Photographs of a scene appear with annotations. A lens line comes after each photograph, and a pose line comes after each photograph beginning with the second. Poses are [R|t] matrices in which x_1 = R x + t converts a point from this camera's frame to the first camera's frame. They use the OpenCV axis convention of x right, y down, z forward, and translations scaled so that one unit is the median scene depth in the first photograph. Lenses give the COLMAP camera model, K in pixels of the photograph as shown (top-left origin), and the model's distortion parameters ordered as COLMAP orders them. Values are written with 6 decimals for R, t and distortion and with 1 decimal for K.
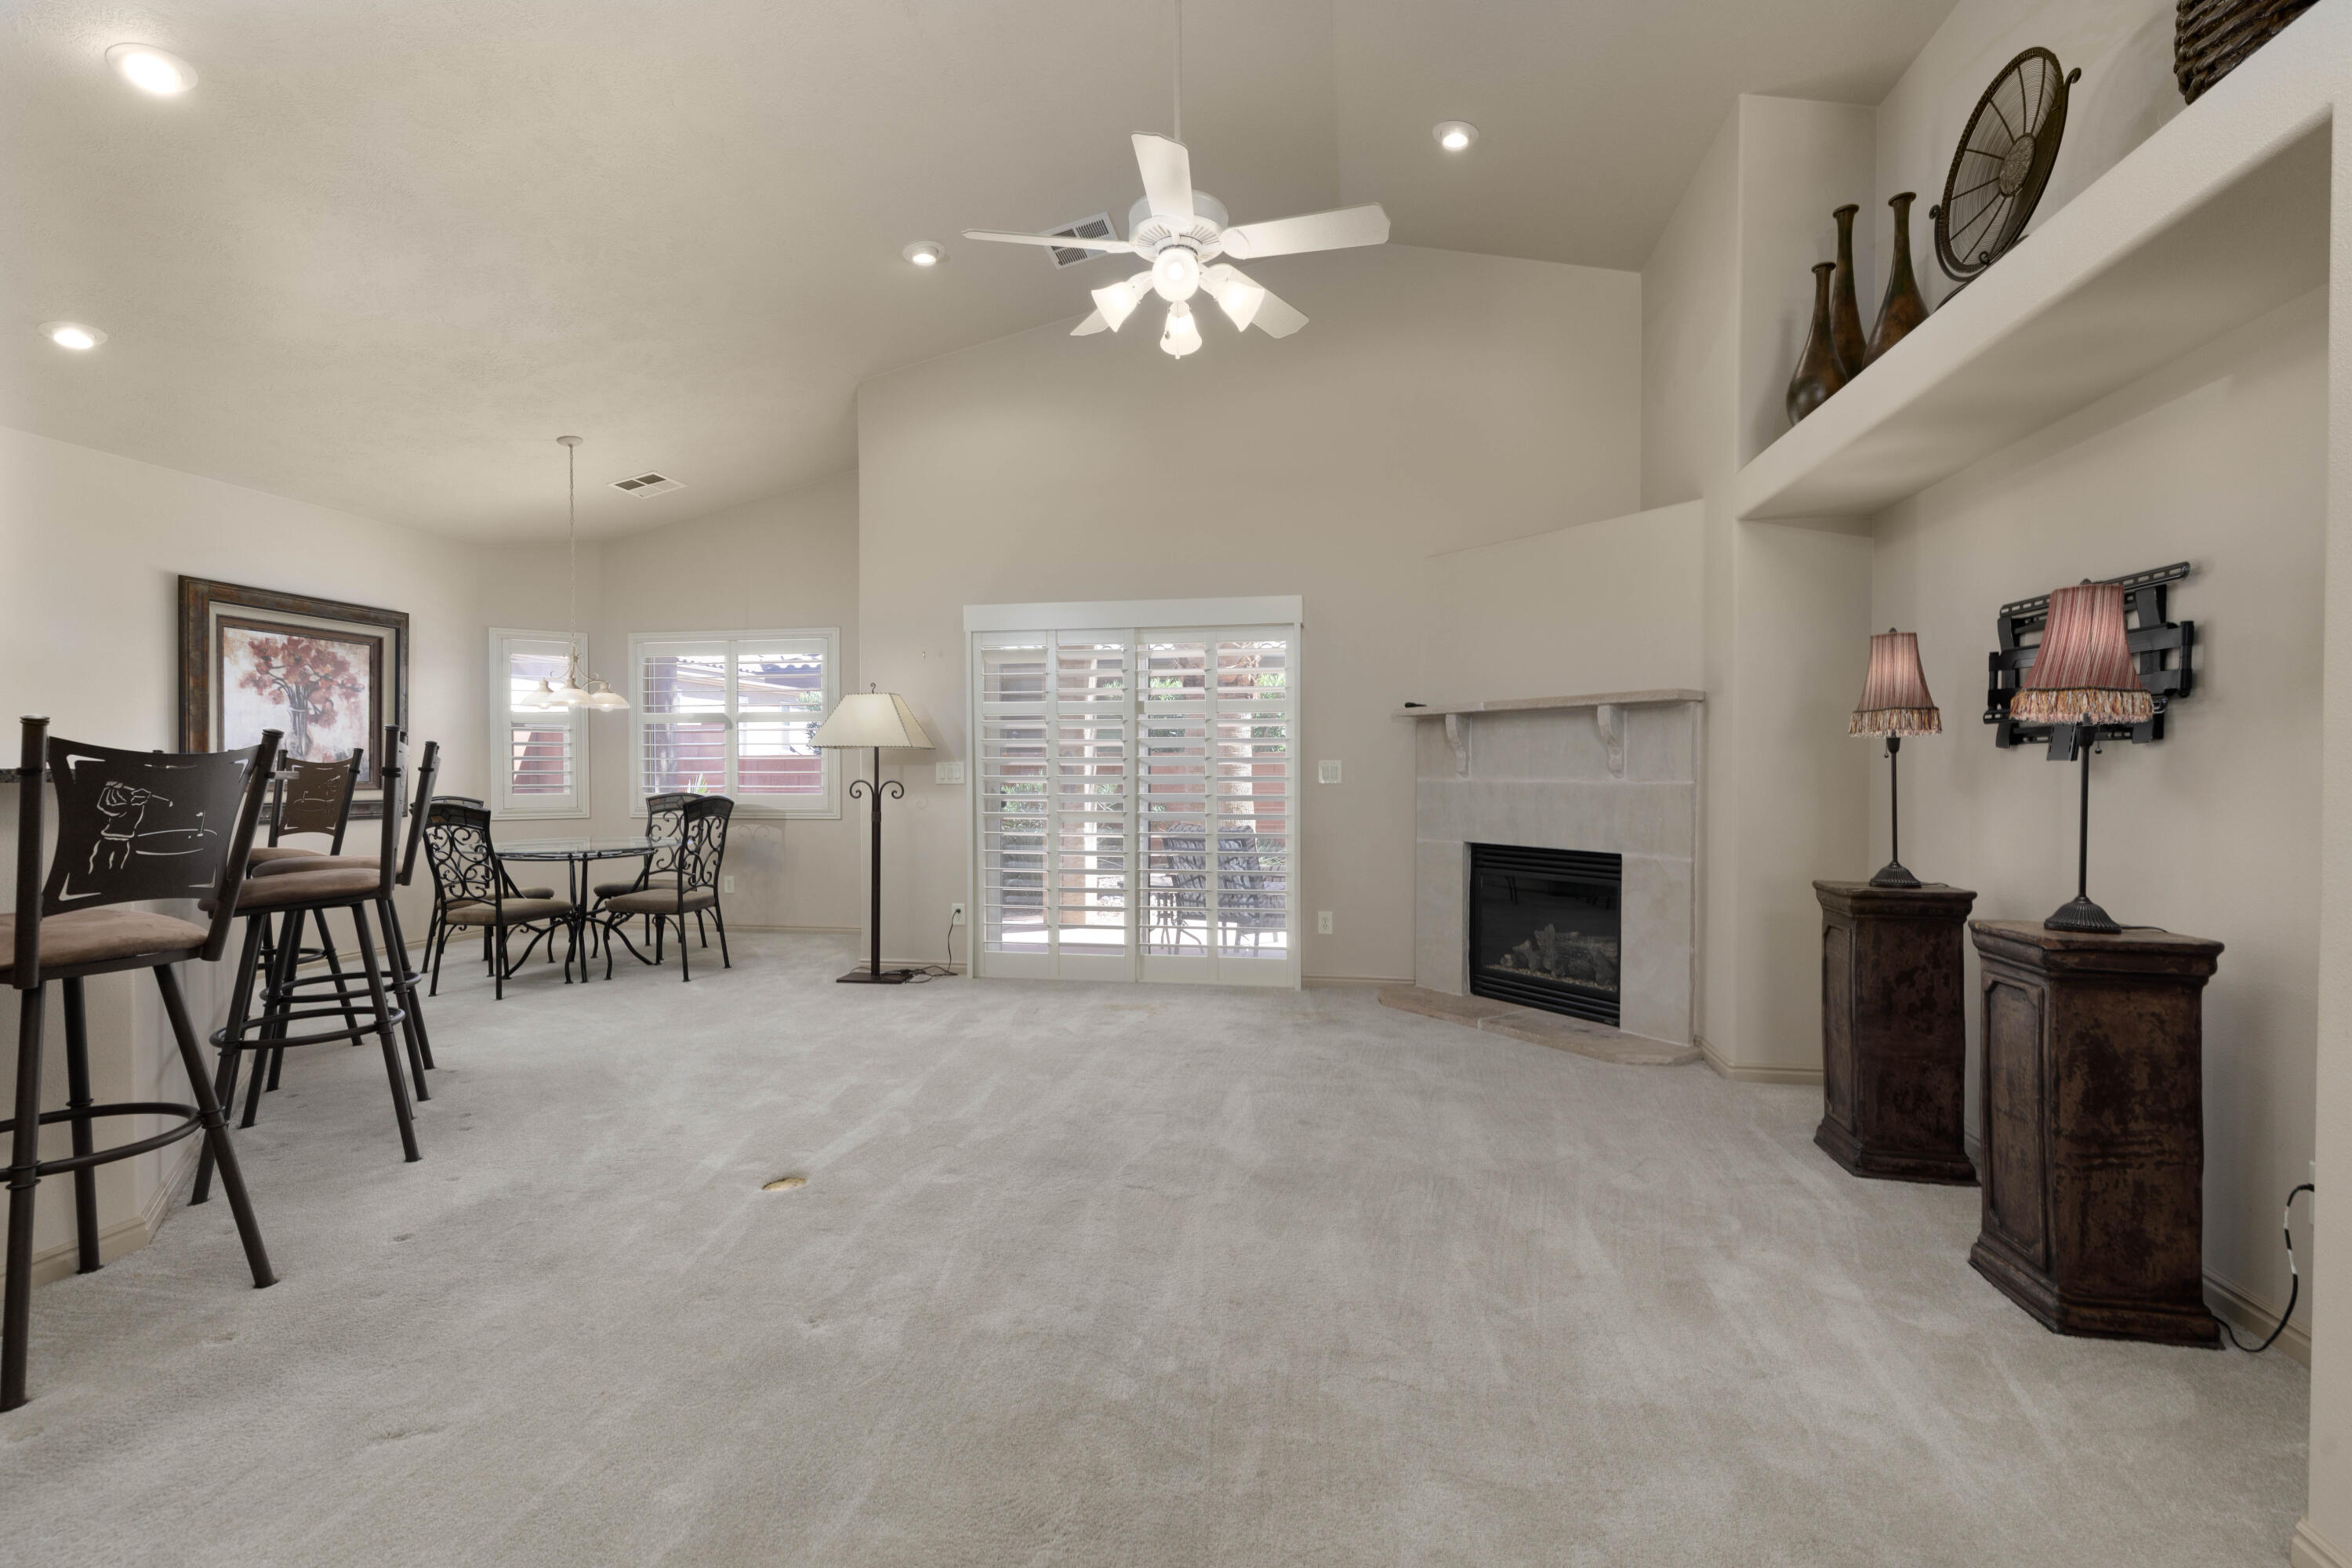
lens RADIAL K [[1046.4, 0, 1176.0], [0, 1046.4, 784.0], [0, 0, 1]] dist [0.006755, -0.001318]
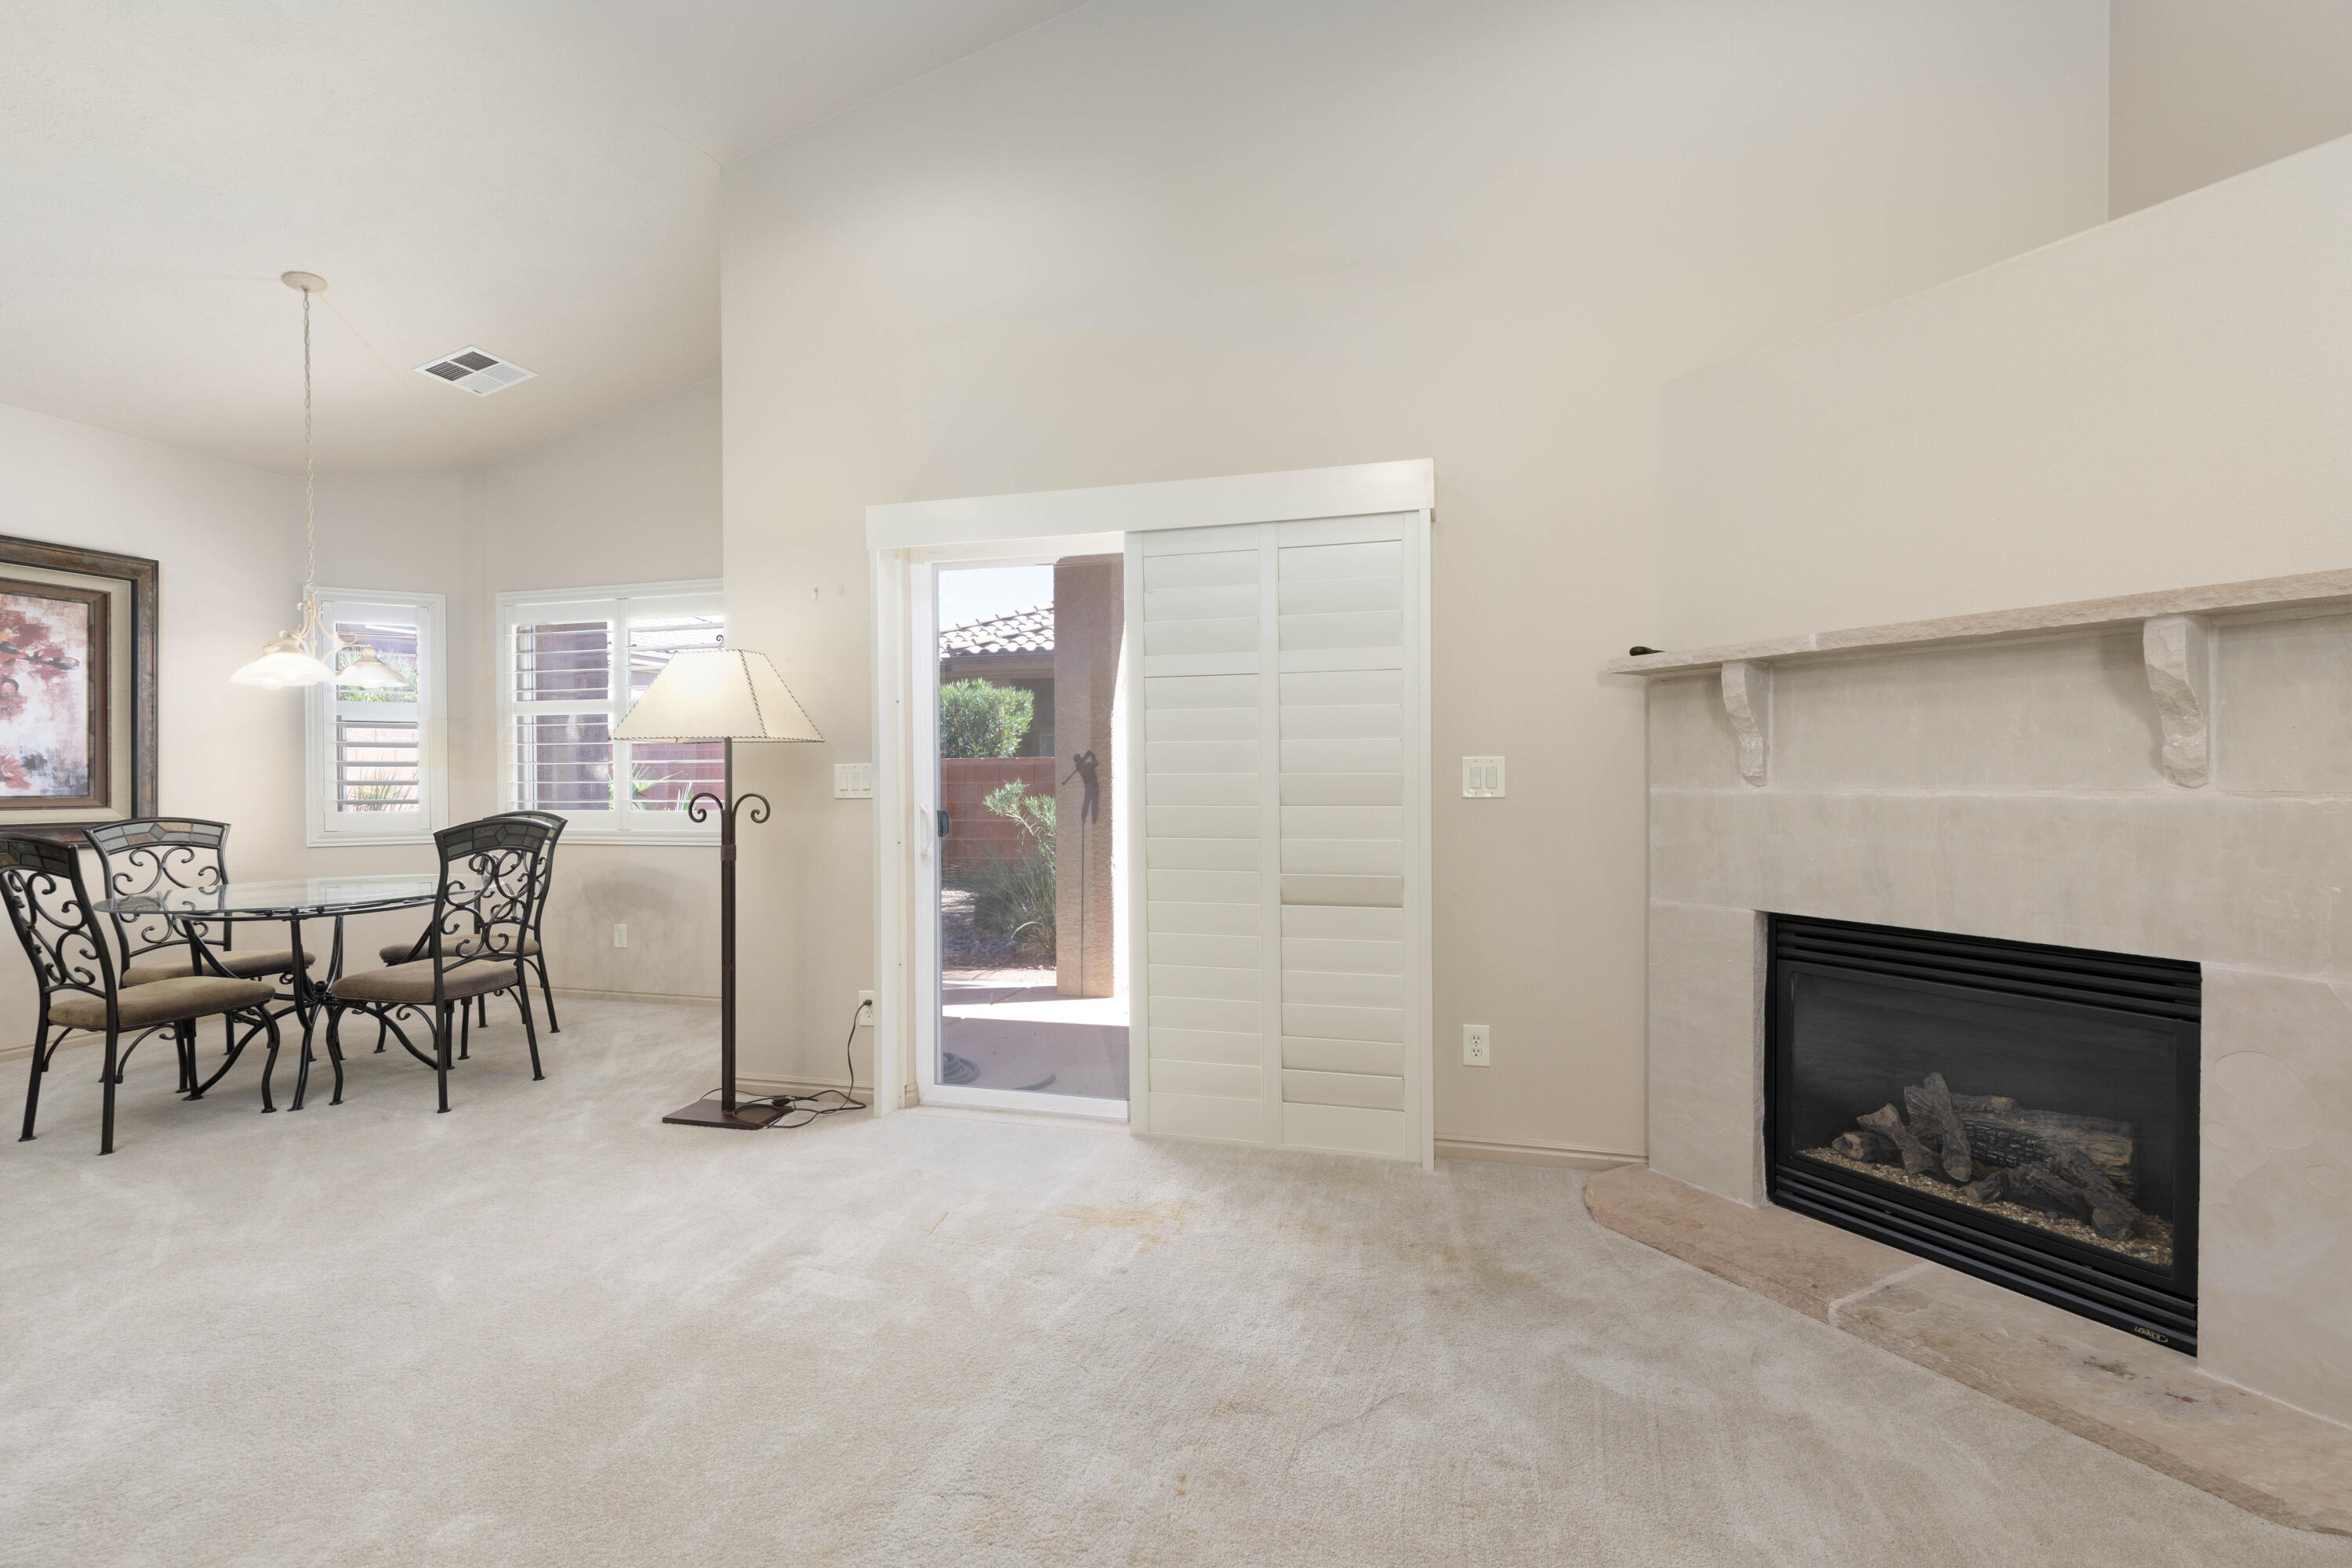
lens RADIAL K [[1046.4, 0, 1176.0], [0, 1046.4, 784.0], [0, 0, 1]] dist [0.006755, -0.001318]
pose [[0.995294, -0.003399, -0.096846, 0.035335], [0.002889, 0.999981, -0.005406, -0.004844], [0.096863, 0.005100, 0.995285, 0.406296]]
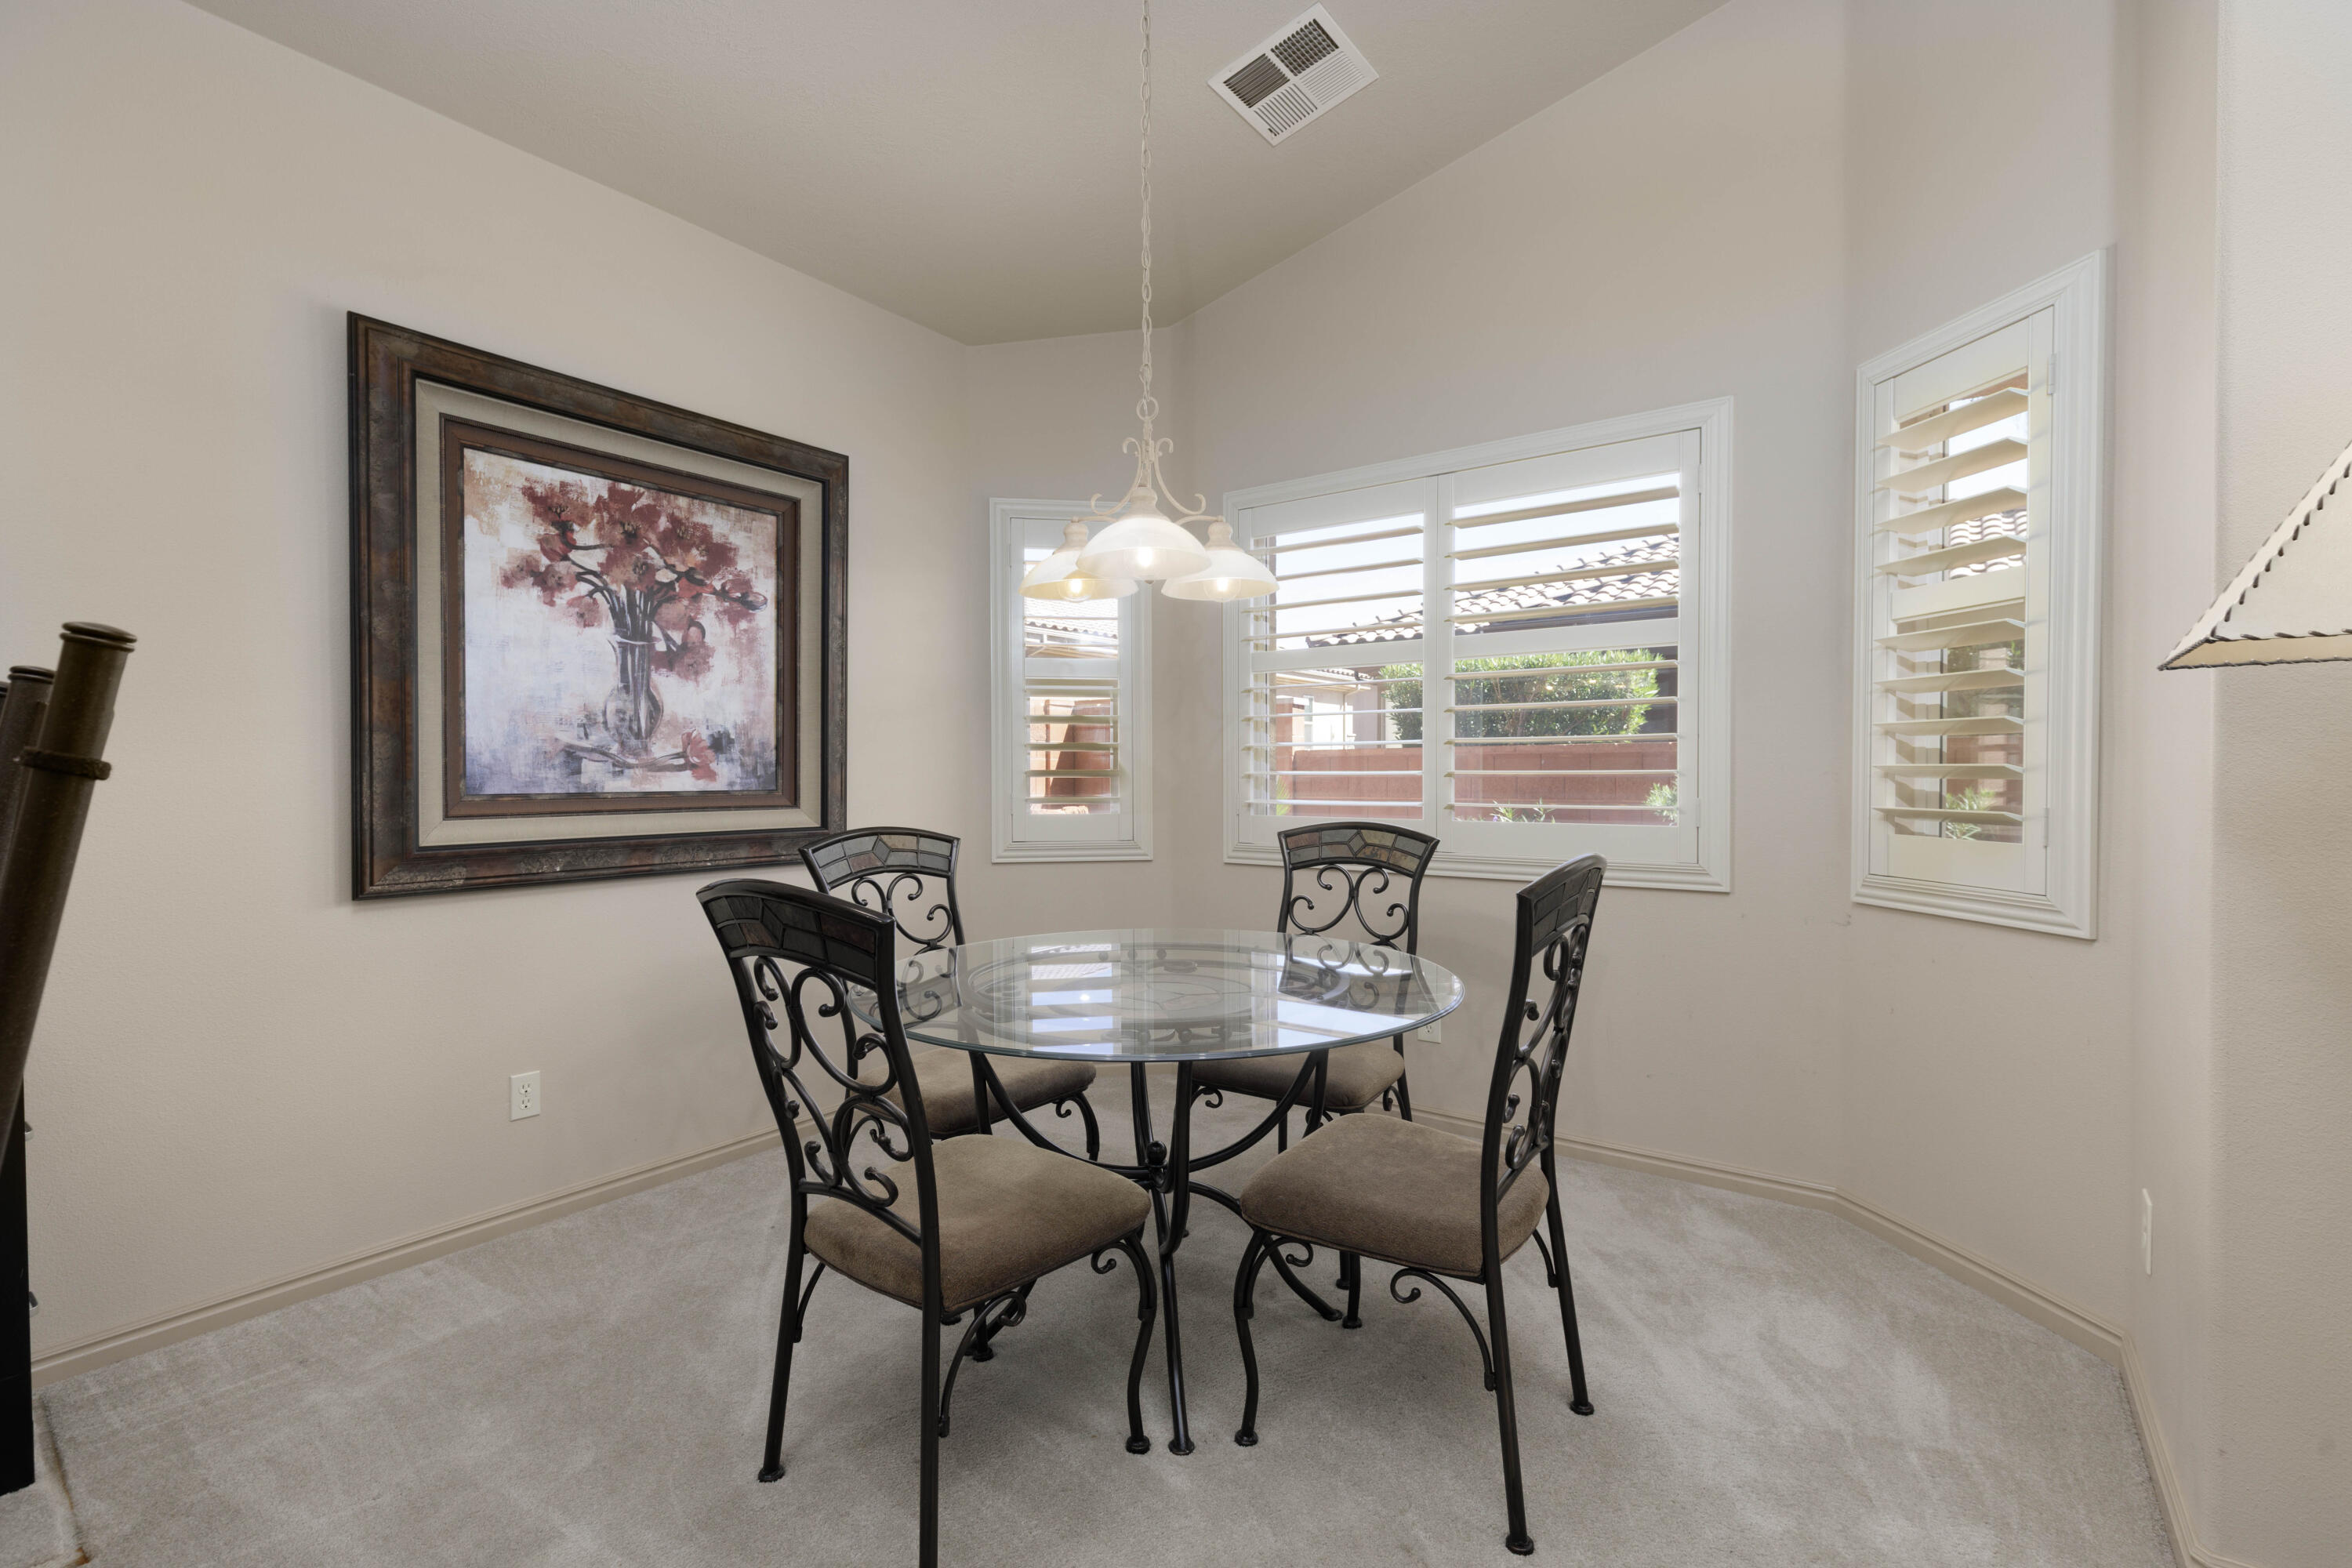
lens RADIAL K [[1046.4, 0, 1176.0], [0, 1046.4, 784.0], [0, 0, 1]] dist [0.006755, -0.001318]
pose [[0.899218, 0.004635, -0.437476, -0.424993], [-0.004283, 0.999989, 0.001793, -0.008095], [0.437480, 0.000261, 0.899228, 0.710917]]
